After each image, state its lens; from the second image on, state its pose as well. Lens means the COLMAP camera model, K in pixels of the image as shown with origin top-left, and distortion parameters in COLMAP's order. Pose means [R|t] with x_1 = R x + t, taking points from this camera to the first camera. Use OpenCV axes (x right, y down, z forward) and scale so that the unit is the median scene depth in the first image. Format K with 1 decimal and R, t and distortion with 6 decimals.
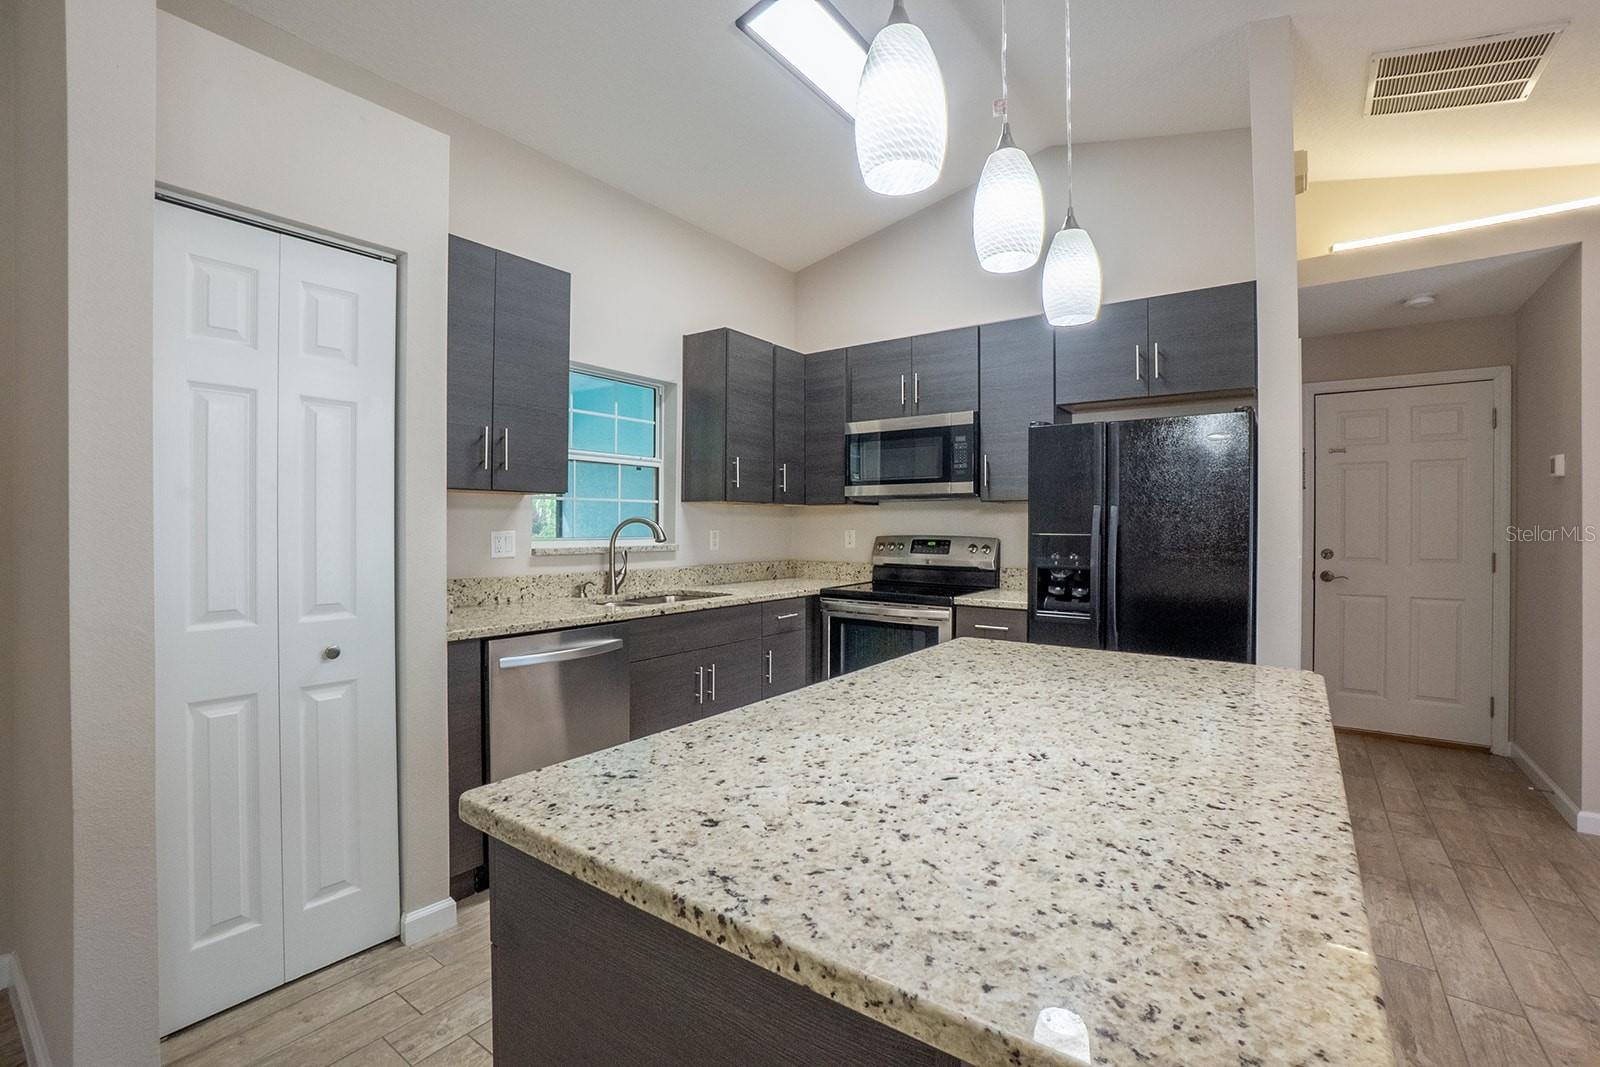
lens RADIAL K [[709.0, 0, 795.7], [0, 709.0, 530.1], [0, 0, 1]] dist [-0.046771, 0.012725]
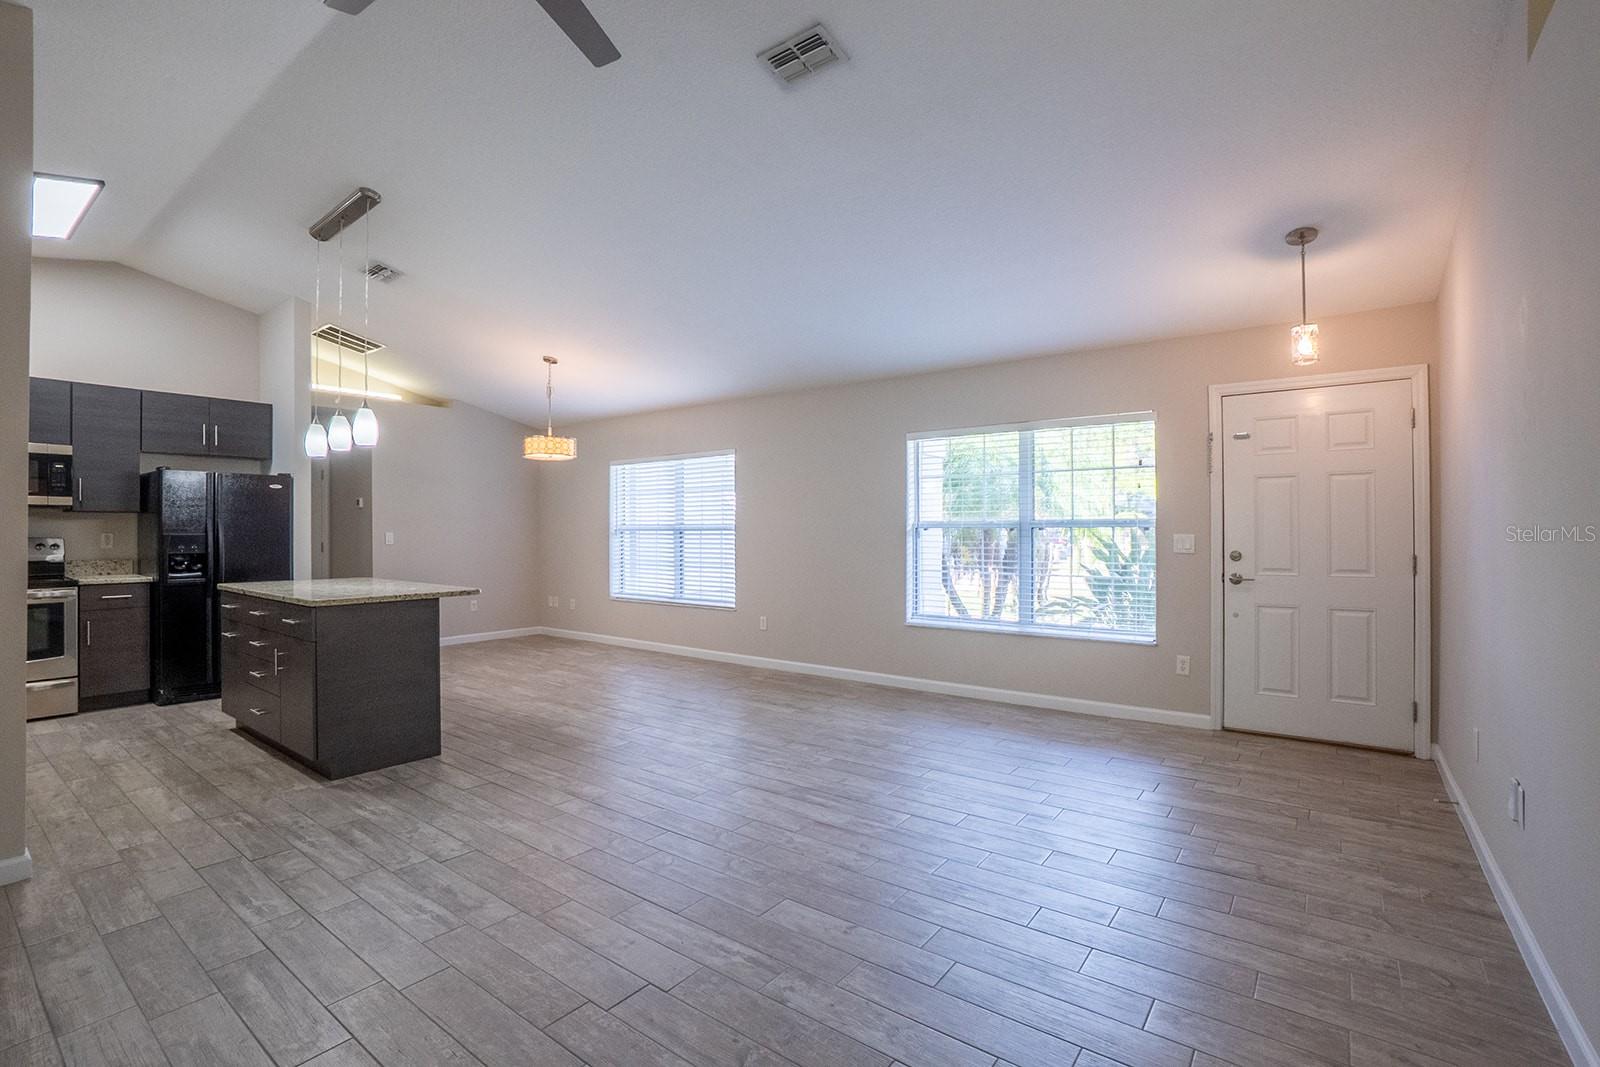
lens RADIAL K [[709.0, 0, 760.5], [0, 709.0, 521.7], [0, 0, 1]] dist [-0.046771, 0.012725]
pose [[0.030256, 0.009257, 0.999499, -1.241914], [0.006605, 0.999933, -0.009461, 0.000817], [-0.999520, 0.006888, 0.030193, -0.454727]]
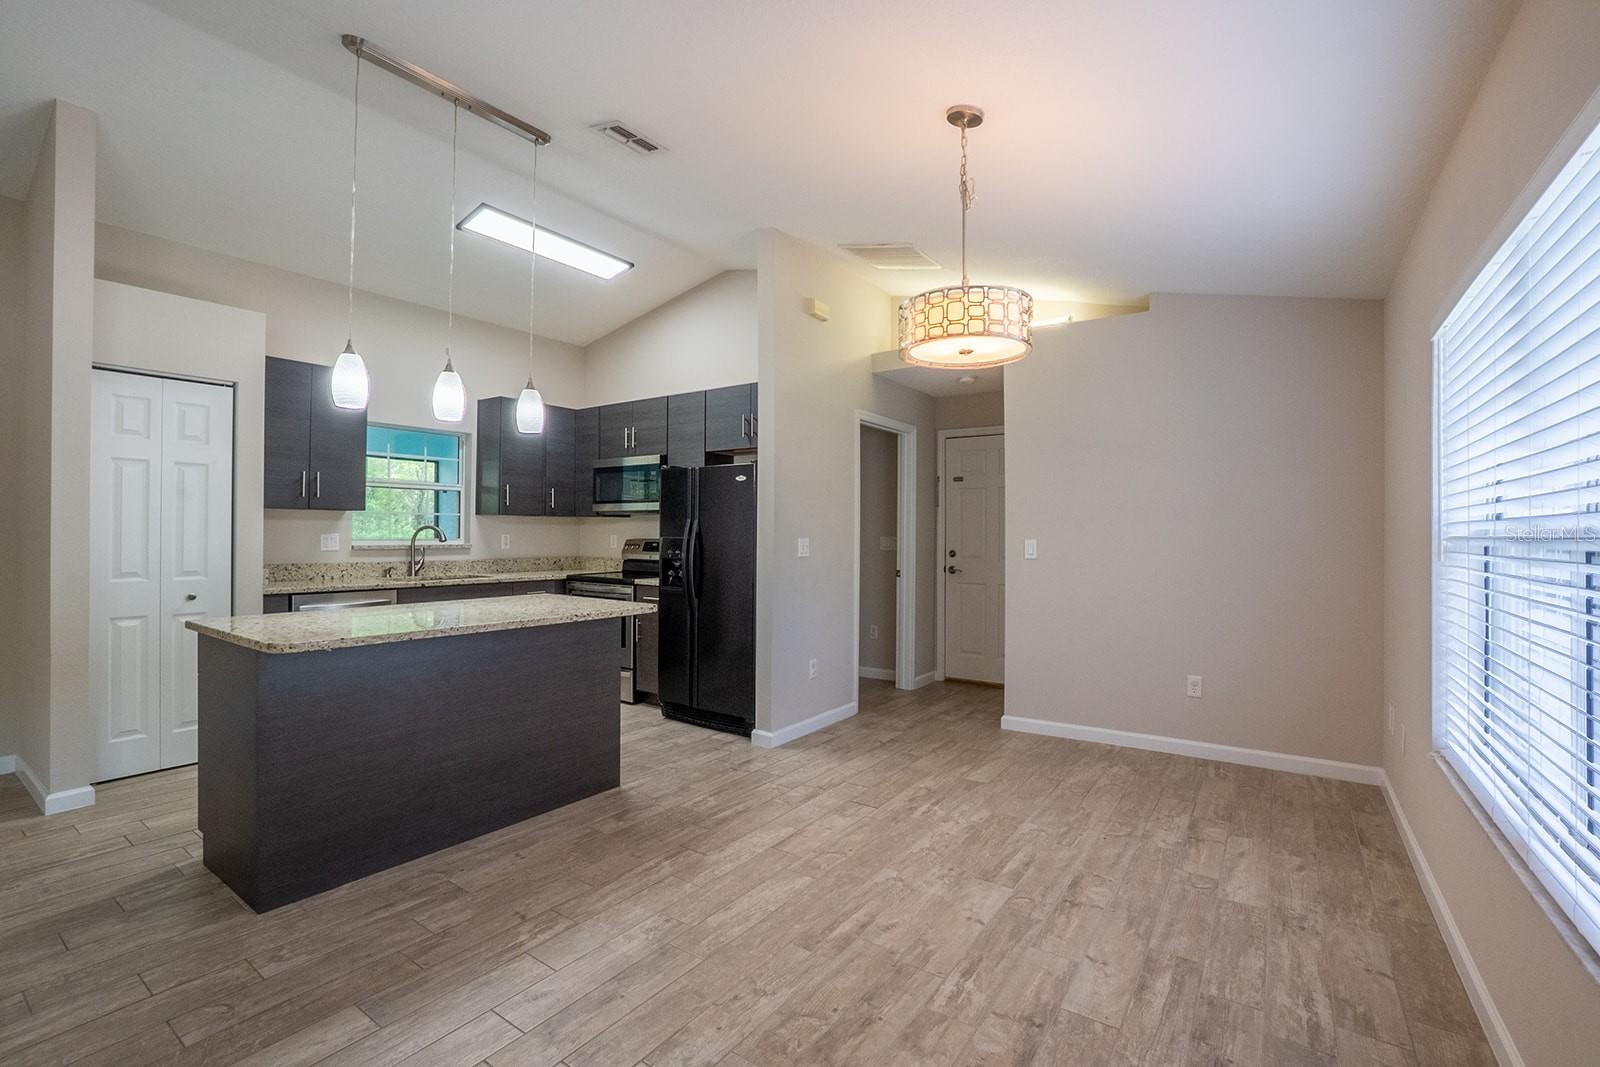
lens RADIAL K [[709.0, 0, 797.2], [0, 709.0, 532.7], [0, 0, 1]] dist [-0.046771, 0.012725]
pose [[0.999833, 0.004610, 0.017697, 0.601926], [-0.004486, 0.999965, -0.007019, 0.004759], [-0.017729, 0.006938, 0.999819, -0.573197]]
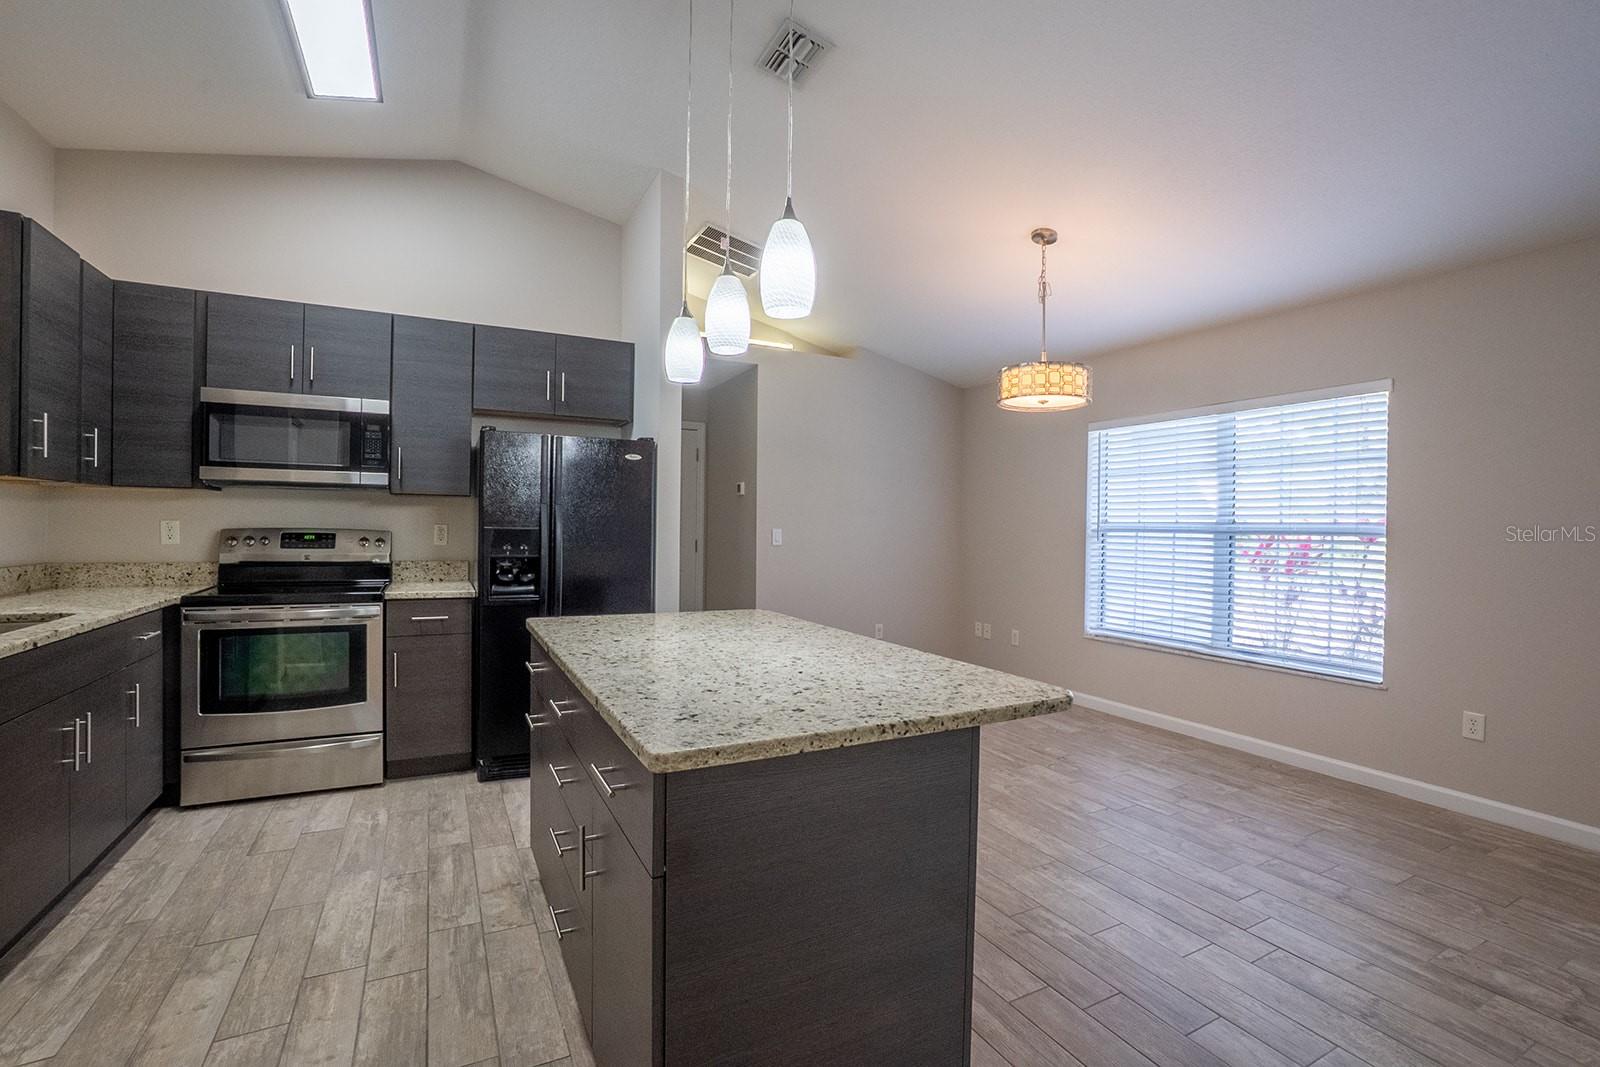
lens RADIAL K [[709.0, 0, 793.2], [0, 709.0, 520.3], [0, 0, 1]] dist [-0.046771, 0.012725]
pose [[0.443774, 0.010939, 0.896072, -0.431665], [-0.008991, 0.999930, -0.007754, -0.001337], [-0.896093, -0.004616, 0.443841, 0.081595]]
